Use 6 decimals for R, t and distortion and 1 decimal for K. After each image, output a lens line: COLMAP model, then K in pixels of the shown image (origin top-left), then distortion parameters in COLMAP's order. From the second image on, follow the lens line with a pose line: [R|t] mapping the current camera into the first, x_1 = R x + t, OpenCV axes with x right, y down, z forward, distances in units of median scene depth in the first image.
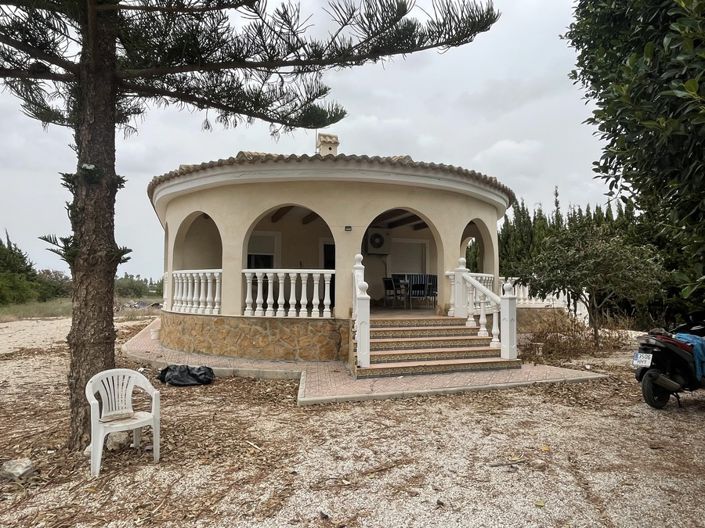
lens RADIAL K [[429.7, 0, 350.6], [0, 429.7, 261.7], [0, 0, 1]] dist [-0.002253, -0.001261]
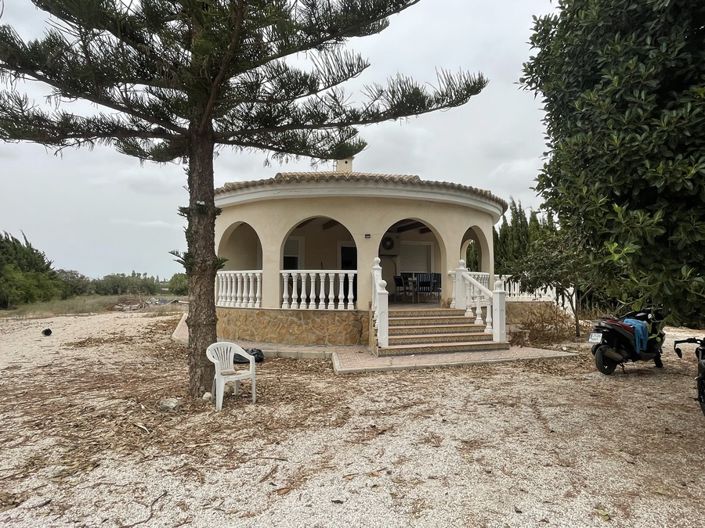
lens RADIAL K [[429.7, 0, 354.8], [0, 429.7, 263.6], [0, 0, 1]] dist [-0.002253, -0.001261]
pose [[0.999984, -0.005210, 0.002322, -0.066222], [0.005182, 0.999915, 0.011942, -0.021502], [-0.002384, -0.011930, 0.999926, -0.313133]]
